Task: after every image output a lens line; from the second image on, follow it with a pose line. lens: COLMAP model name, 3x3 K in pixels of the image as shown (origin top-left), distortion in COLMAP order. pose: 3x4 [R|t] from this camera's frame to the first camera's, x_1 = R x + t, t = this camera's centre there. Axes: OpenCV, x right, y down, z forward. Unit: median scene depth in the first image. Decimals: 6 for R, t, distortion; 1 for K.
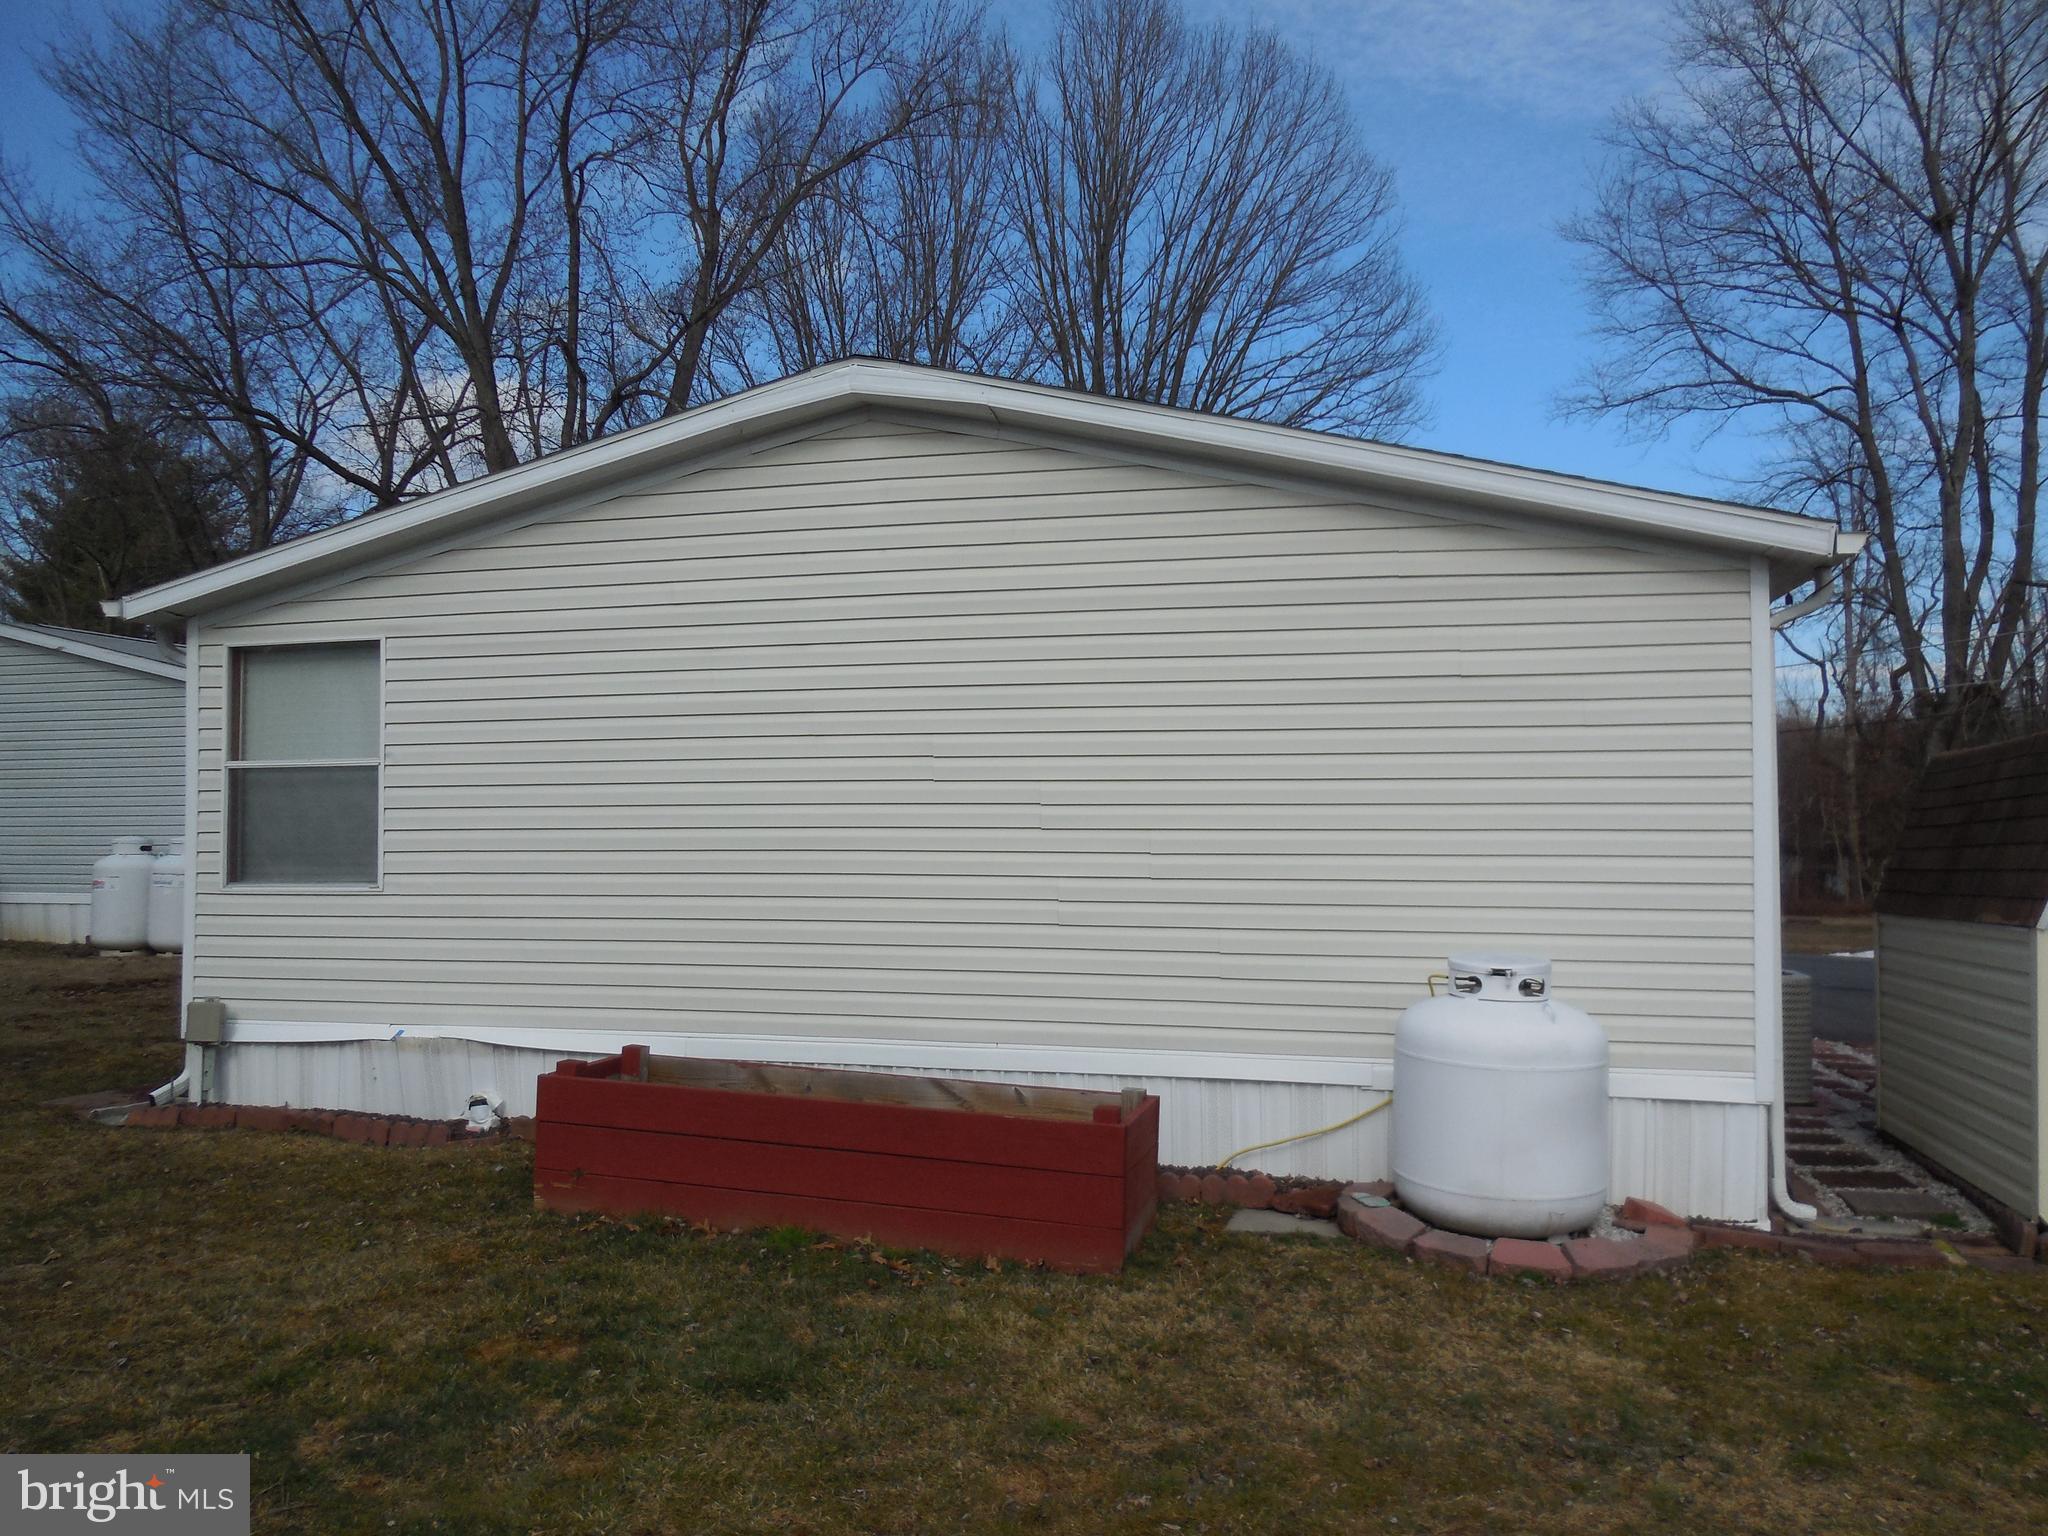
lens RADIAL K [[1531.2, 0, 1026.6], [0, 1531.2, 763.0], [0, 0, 1]] dist [-0.022941, -0.000683]
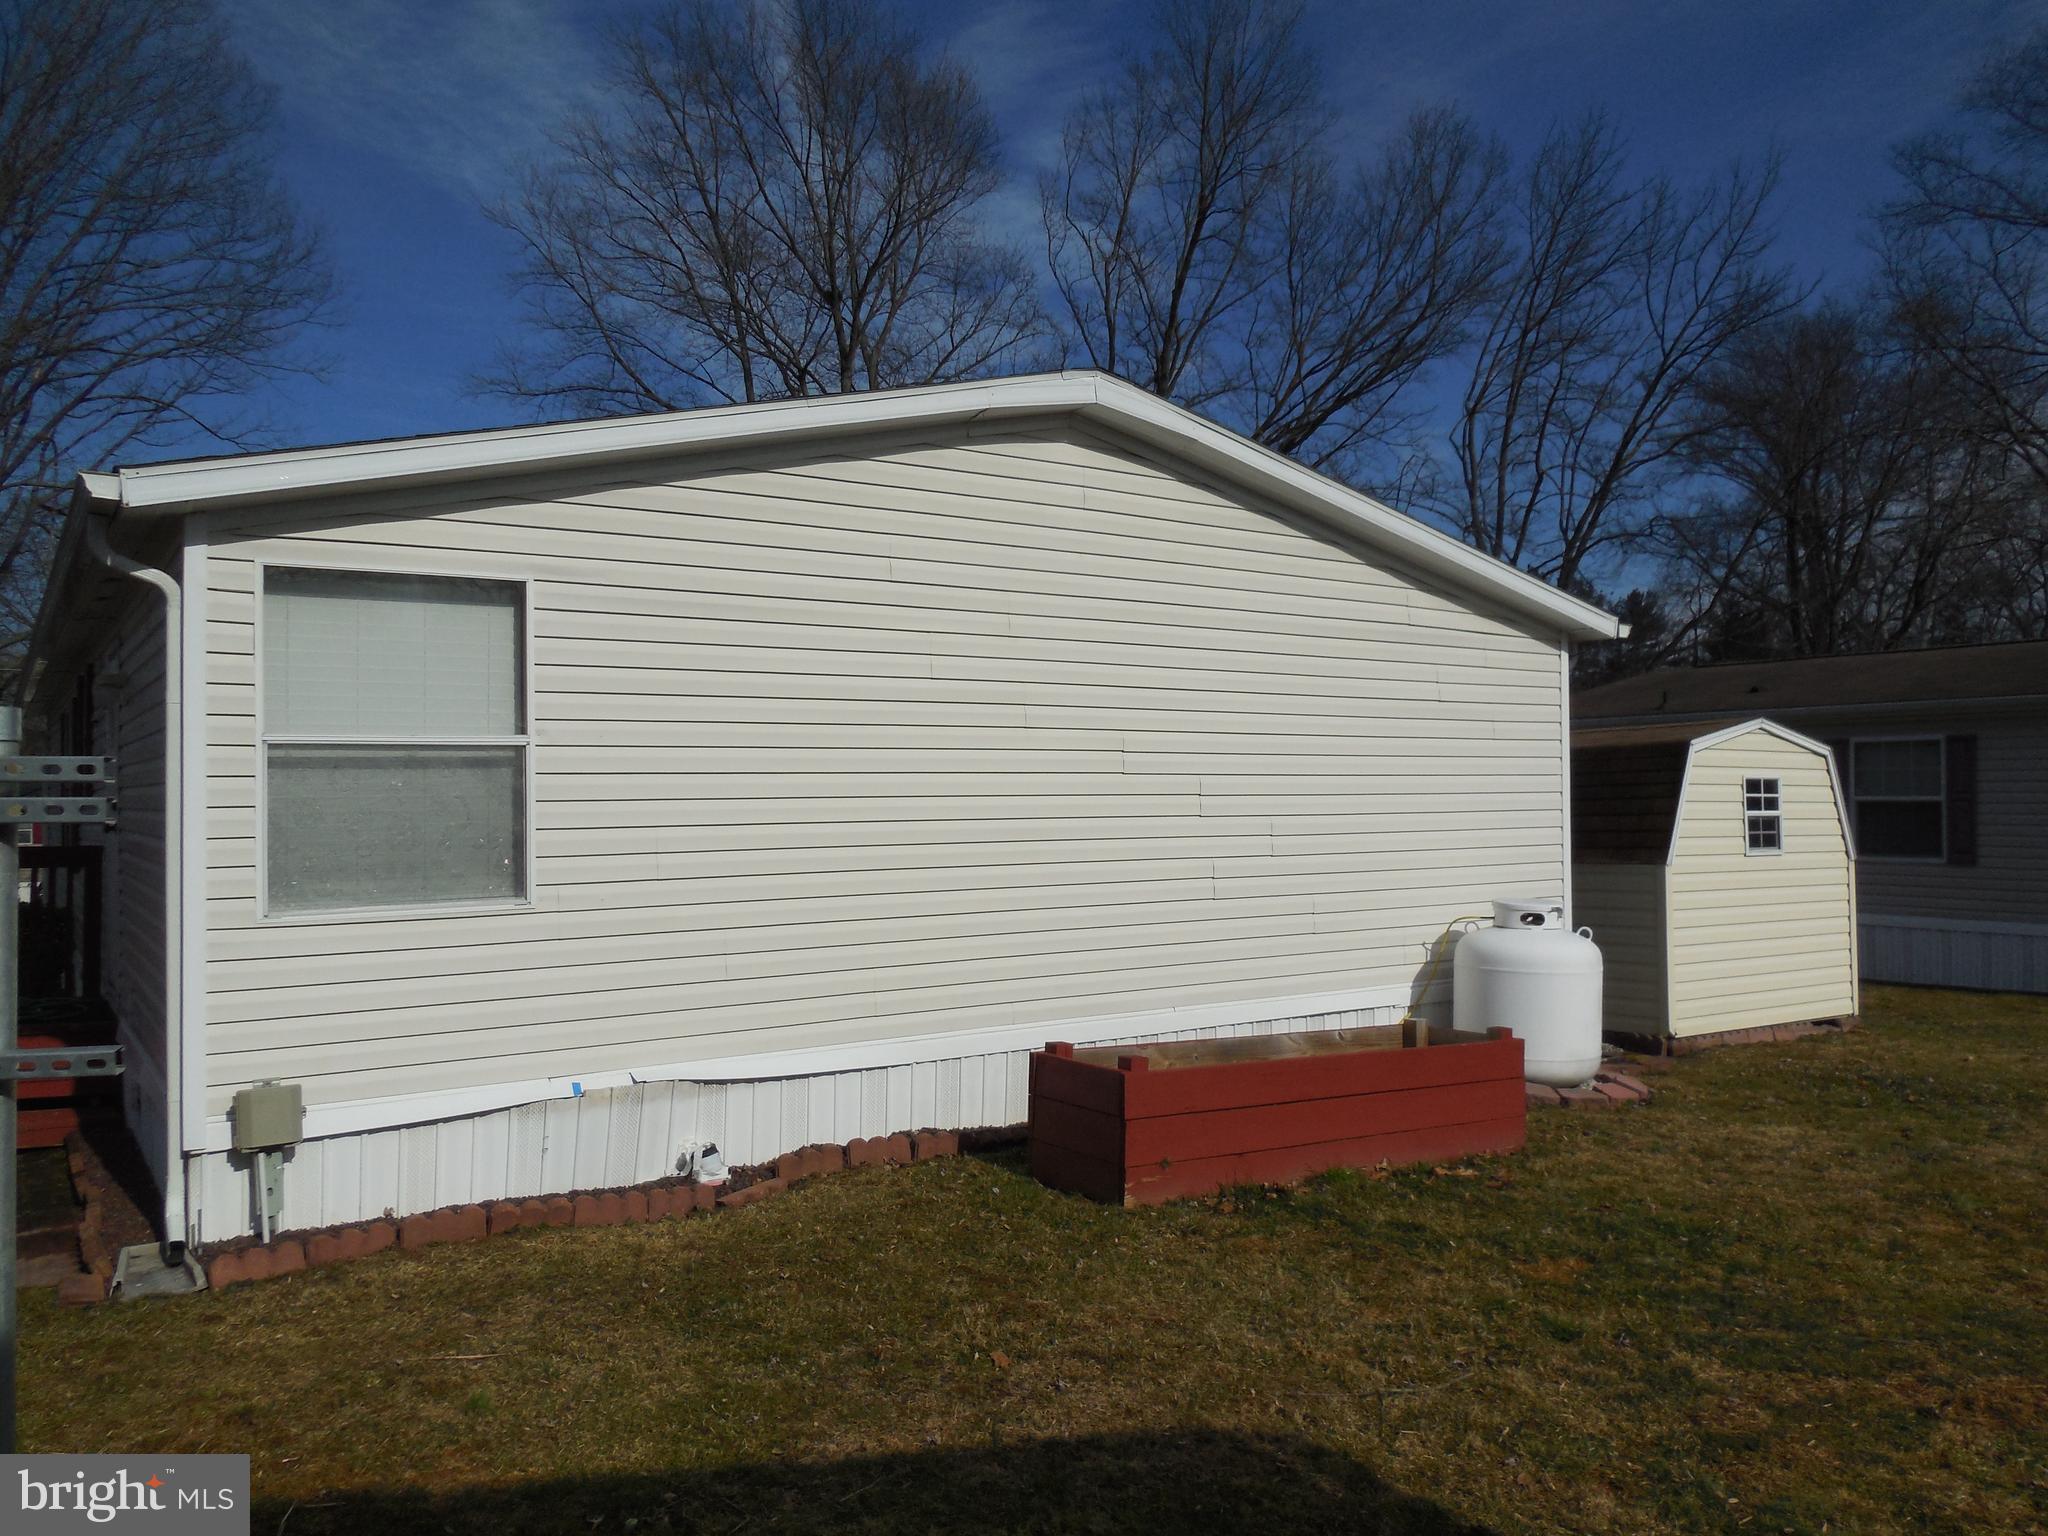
lens RADIAL K [[1531.2, 0, 1026.6], [0, 1531.2, 763.0], [0, 0, 1]] dist [-0.022941, -0.000683]
pose [[0.665087, 0.011642, 0.746675, -0.833609], [-0.025186, 0.999659, 0.006848, -0.000918], [-0.746341, -0.023360, 0.665154, 0.299495]]
